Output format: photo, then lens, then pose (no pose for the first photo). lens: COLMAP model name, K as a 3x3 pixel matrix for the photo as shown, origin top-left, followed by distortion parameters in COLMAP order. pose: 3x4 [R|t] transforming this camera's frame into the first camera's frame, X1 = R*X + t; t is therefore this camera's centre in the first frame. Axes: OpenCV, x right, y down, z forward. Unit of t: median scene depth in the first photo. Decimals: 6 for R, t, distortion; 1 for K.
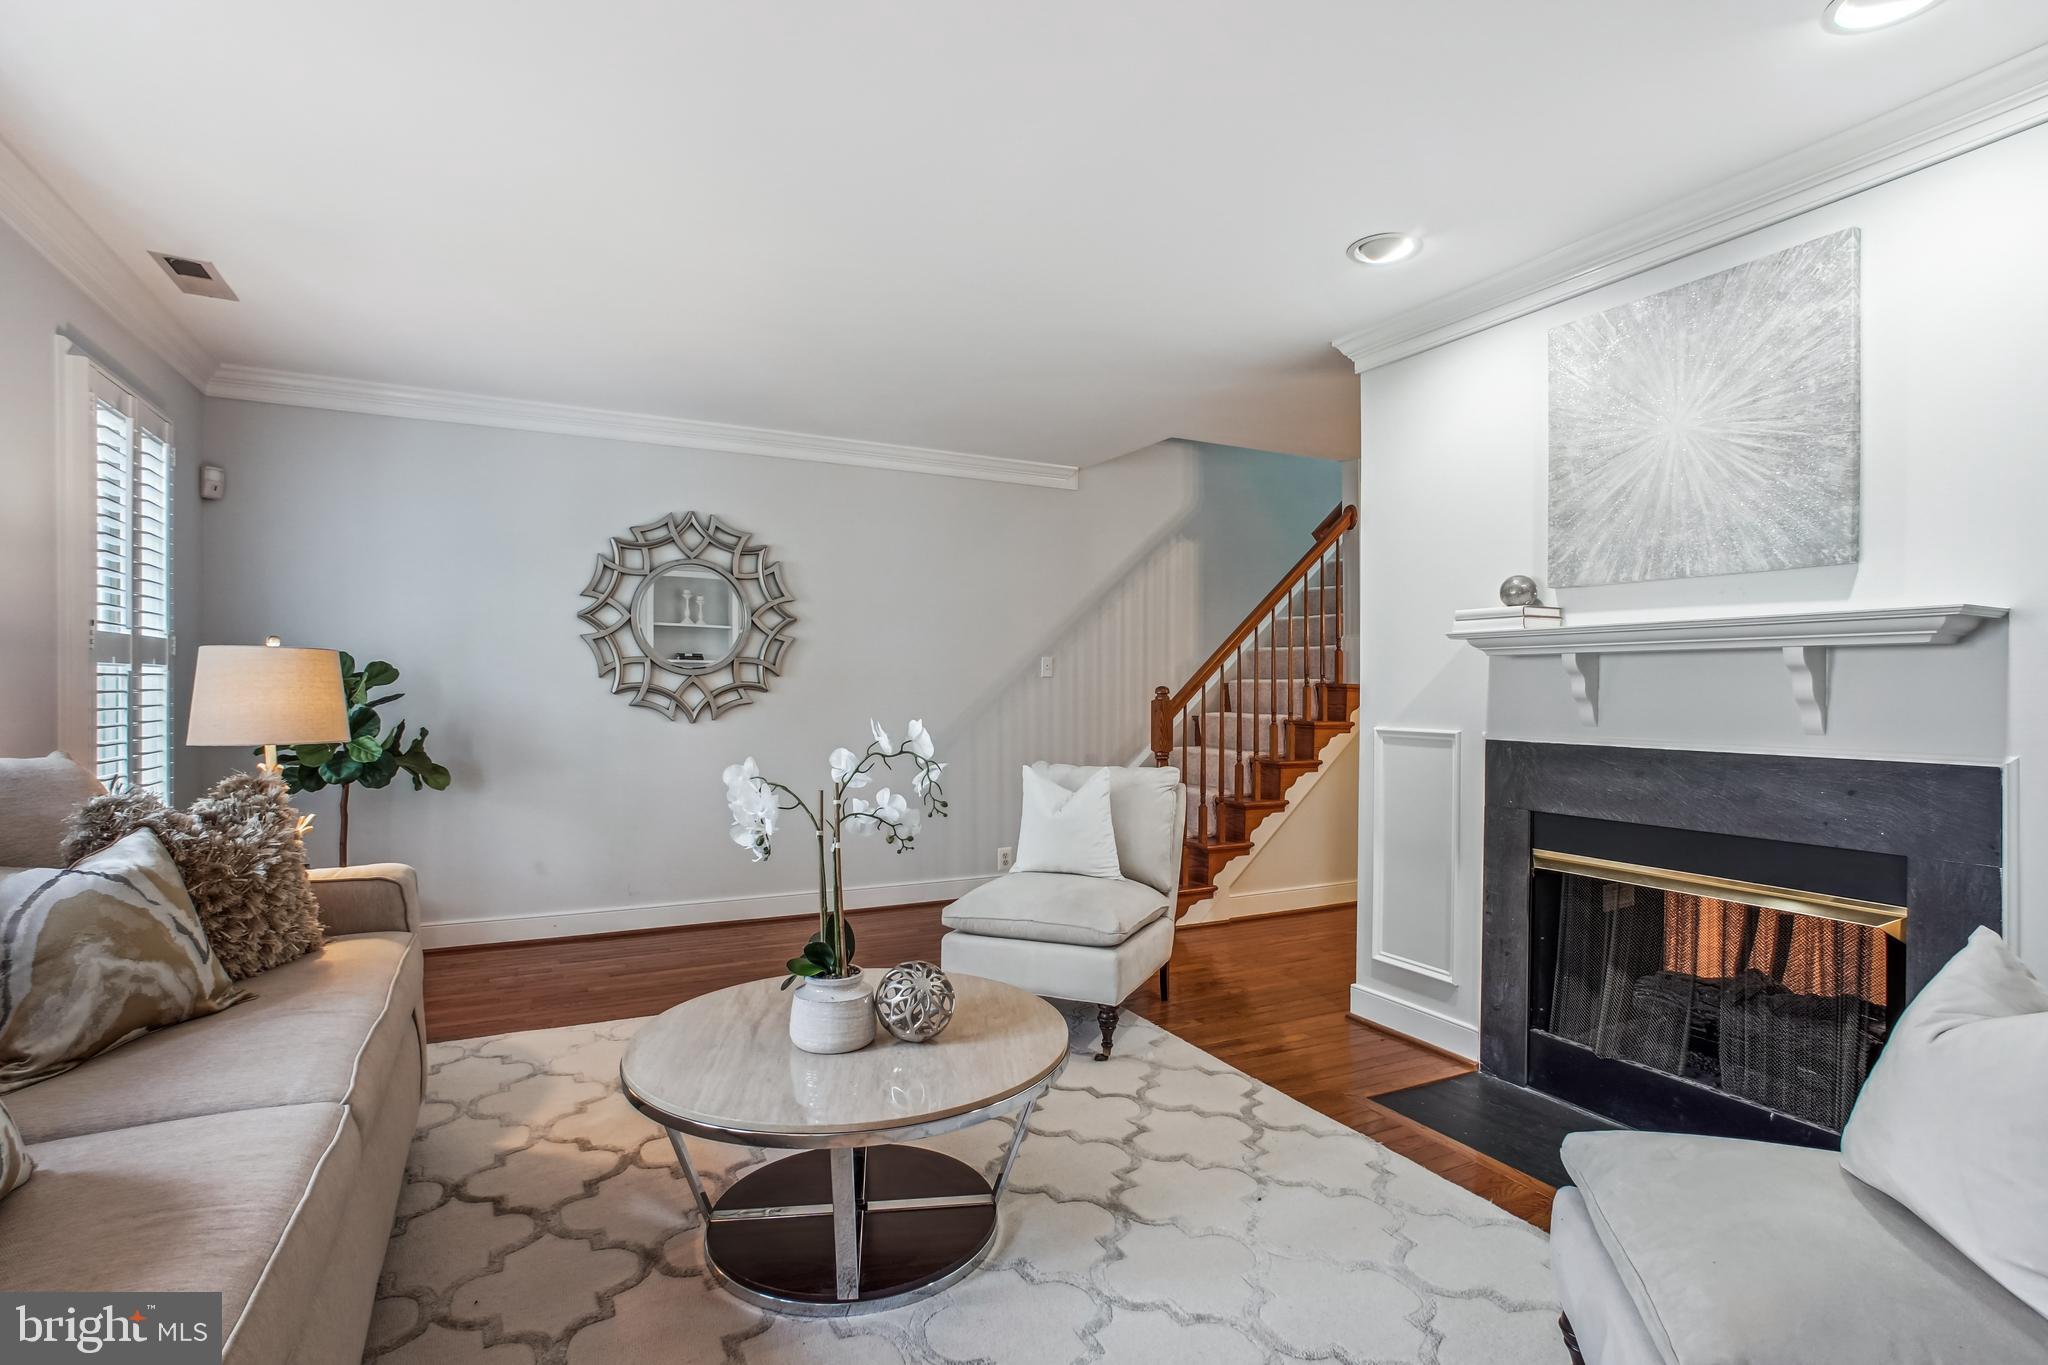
lens RADIAL K [[1008.6, 0, 1019.5], [0, 1008.6, 680.9], [0, 0, 1]] dist [-0.059392, 0.037482]
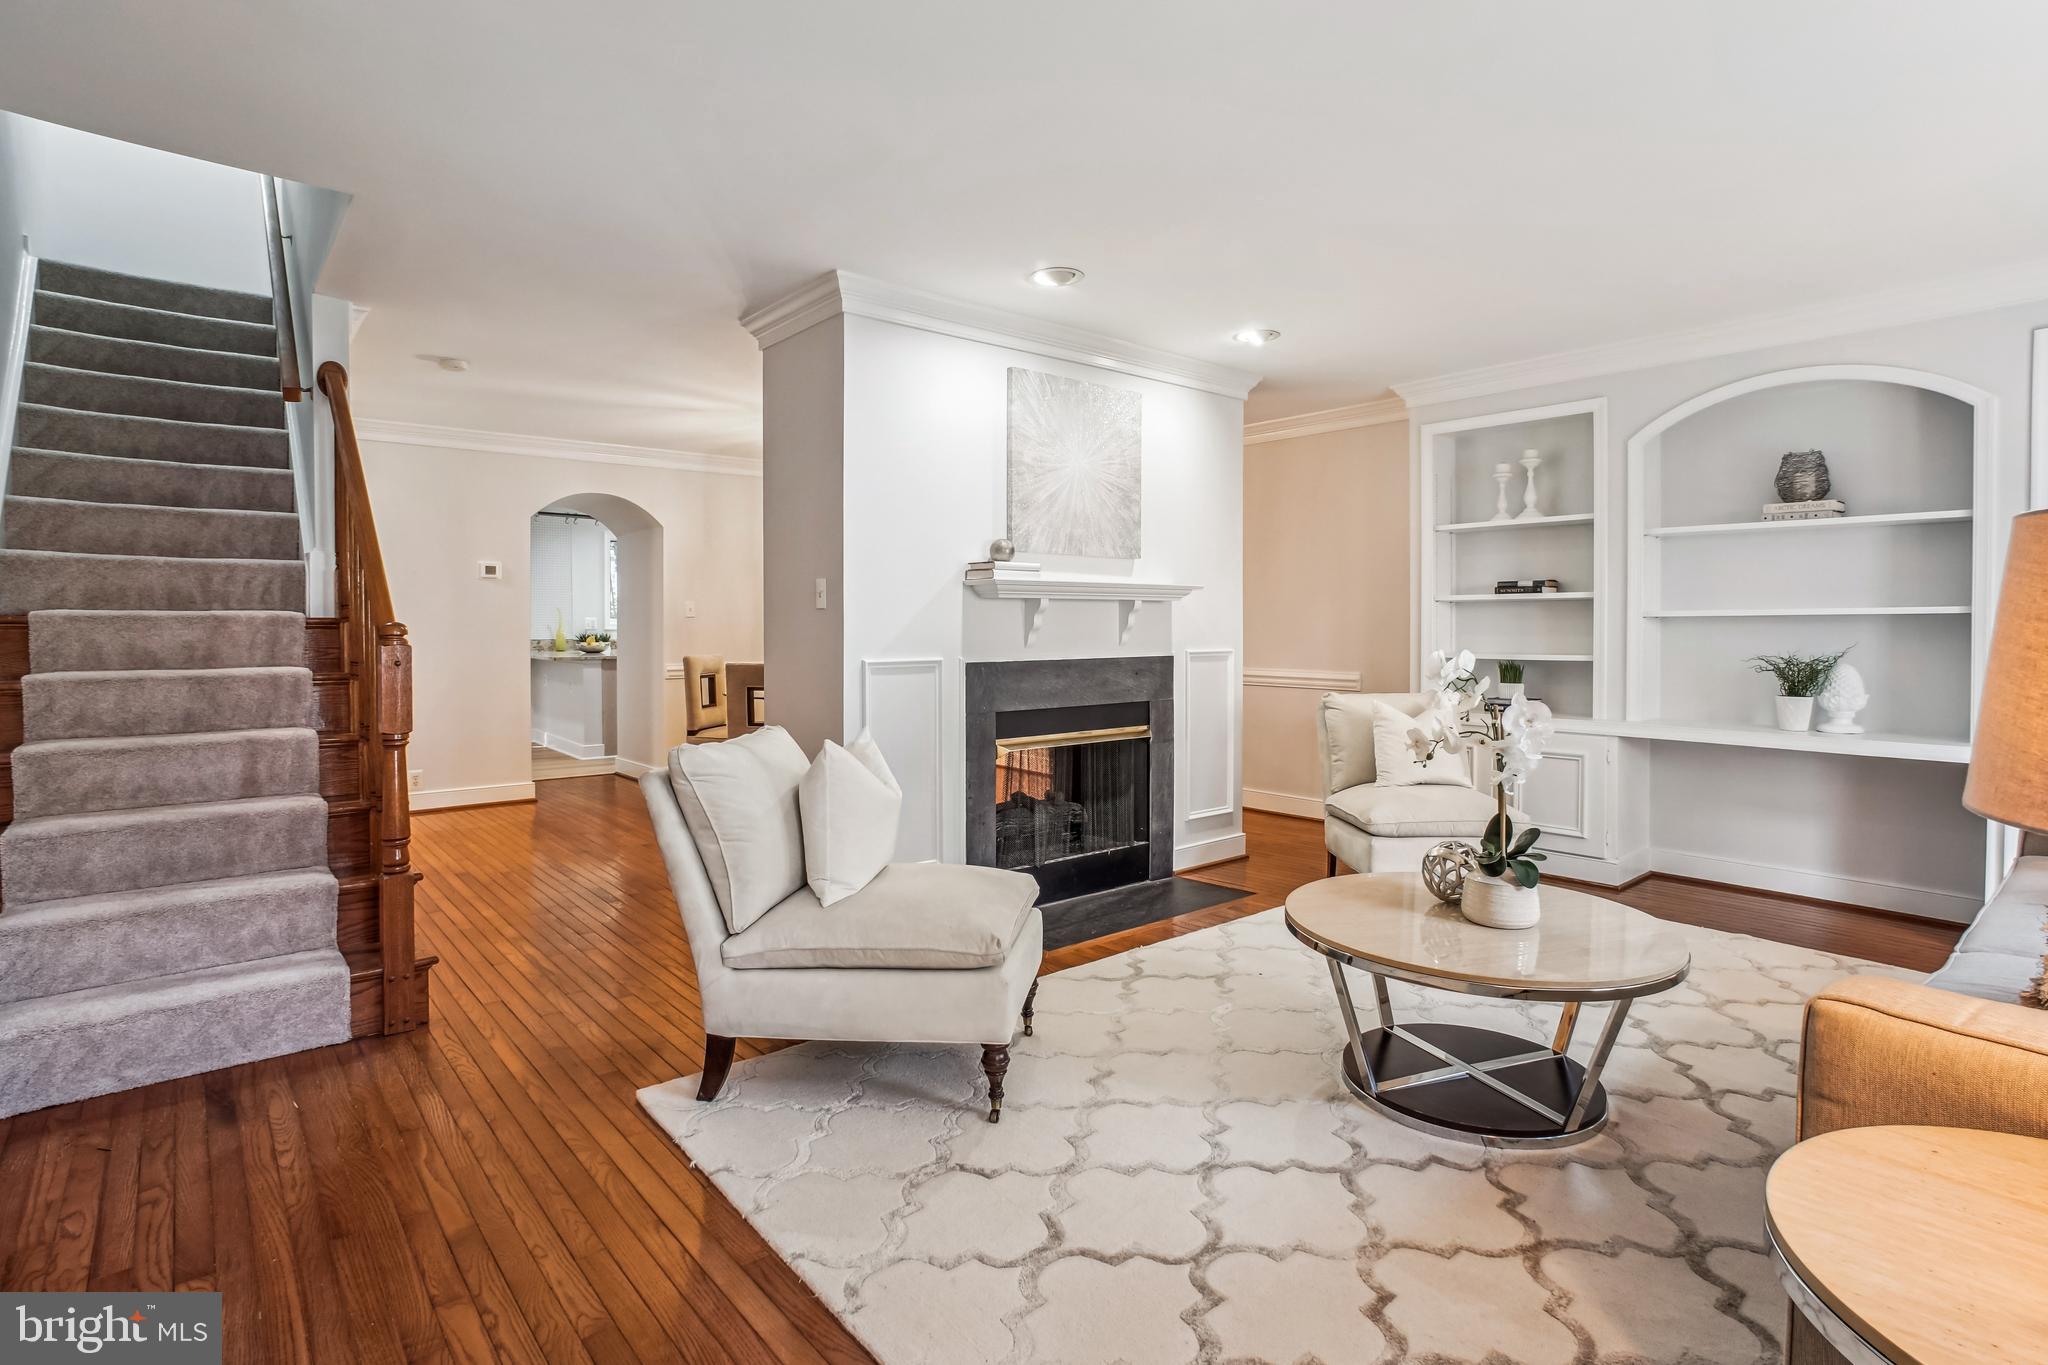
lens RADIAL K [[1024.7, 0, 1027.8], [0, 1024.7, 653.4], [0, 0, 1]] dist [-0.030038, 0.017562]
pose [[-0.222793, -0.033959, 0.974274, -0.937098], [-0.005373, 0.999421, 0.033607, 0.002583], [-0.974851, 0.002253, -0.222847, 1.384920]]
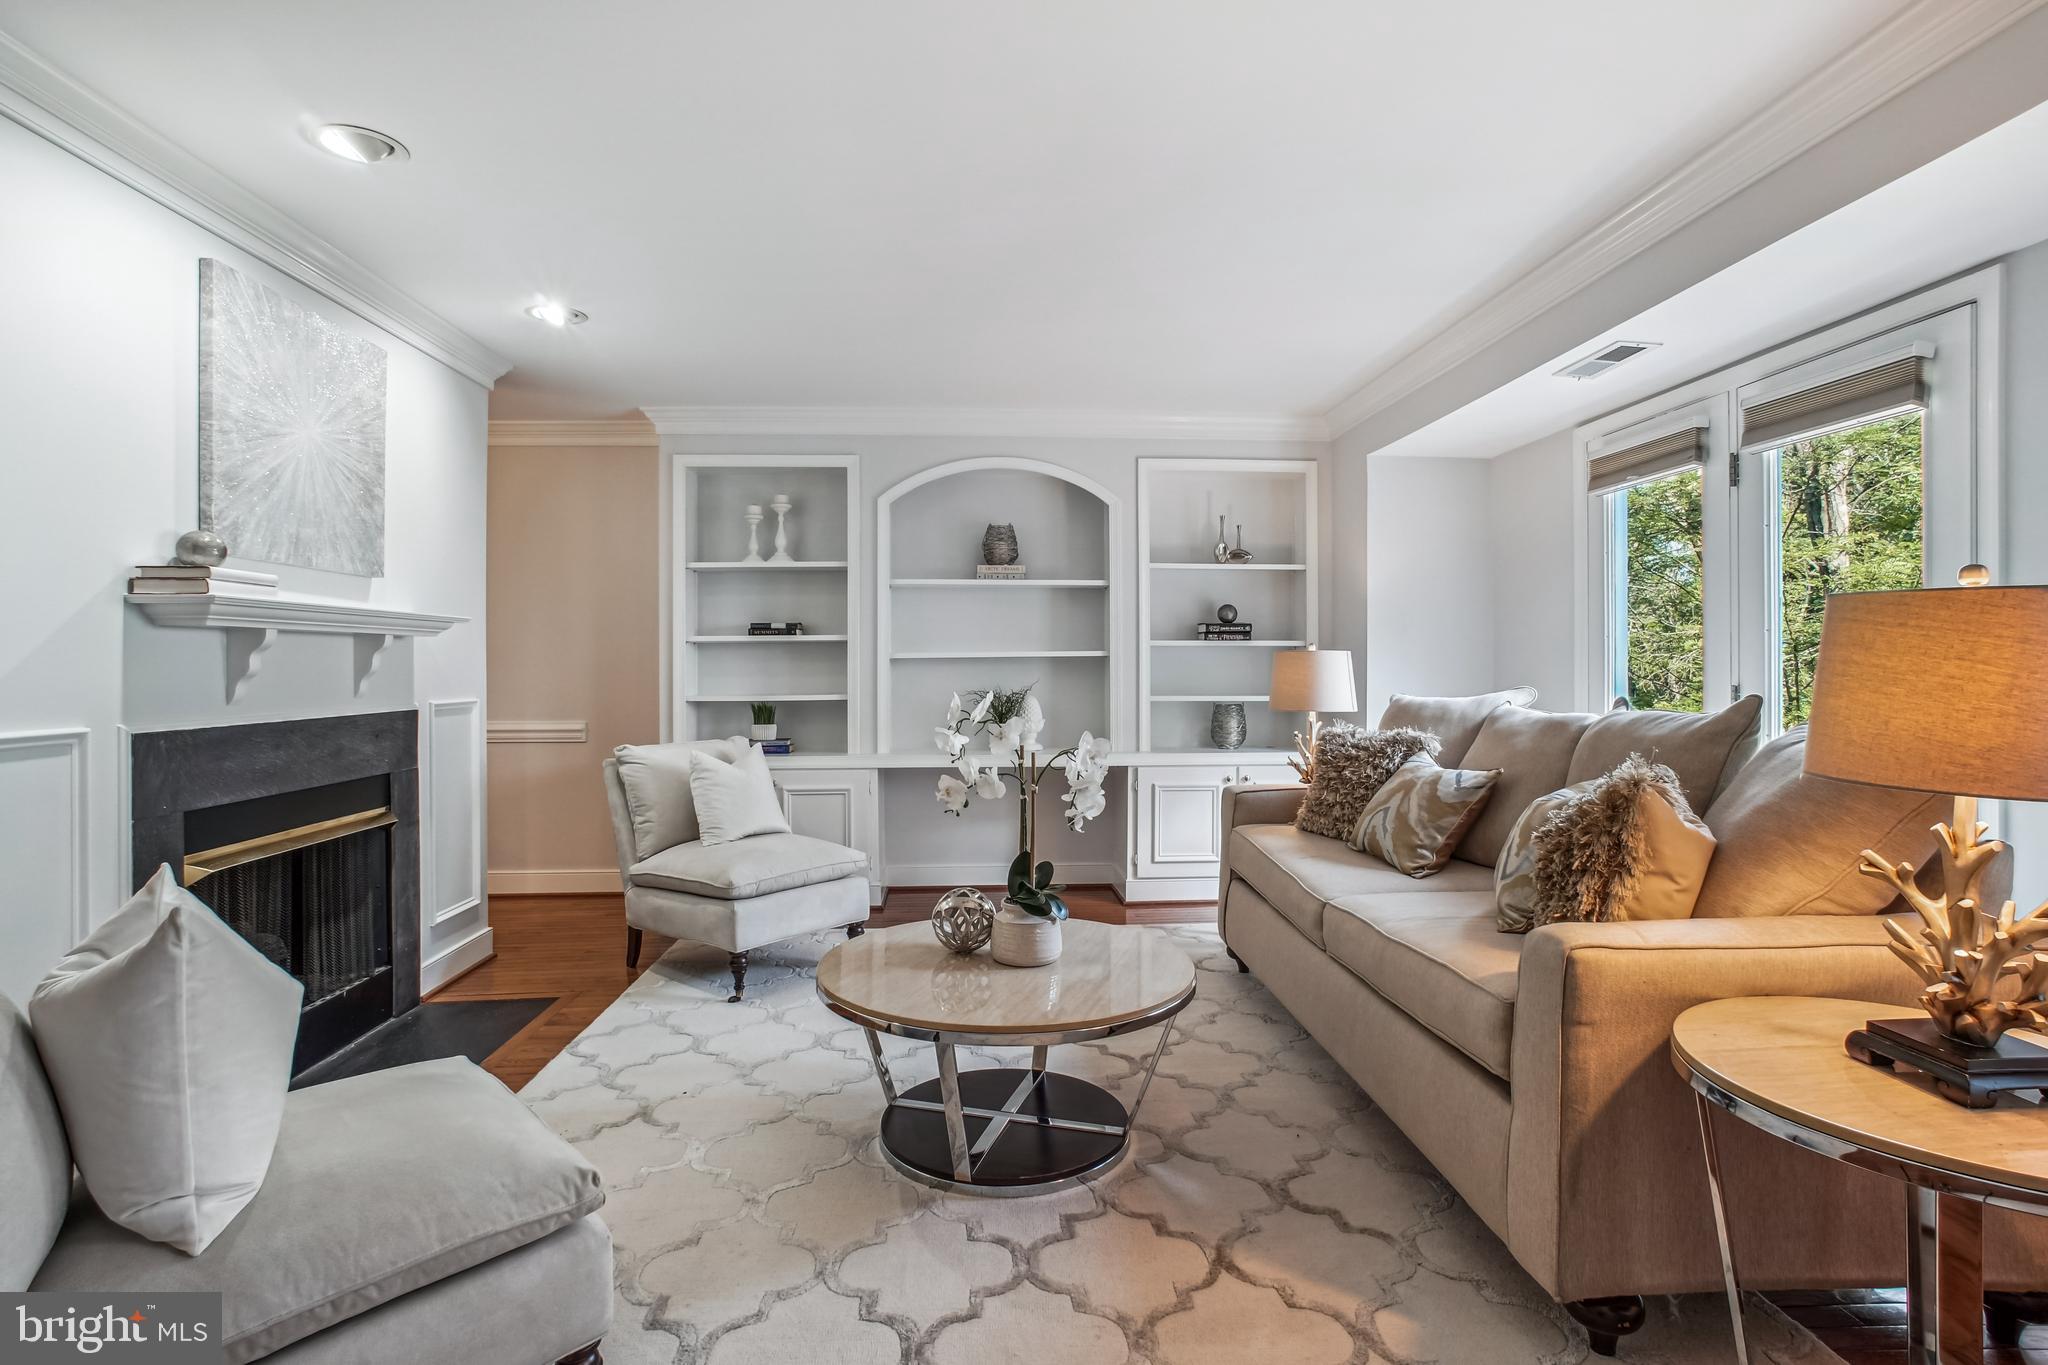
lens RADIAL K [[1008.6, 0, 1019.5], [0, 1008.6, 680.9], [0, 0, 1]] dist [-0.059392, 0.037482]
pose [[-0.911726, -0.008605, 0.410708, -0.509283], [-0.002765, 0.999886, 0.014812, 0.006242], [-0.410789, 0.012369, -0.911647, 1.597965]]
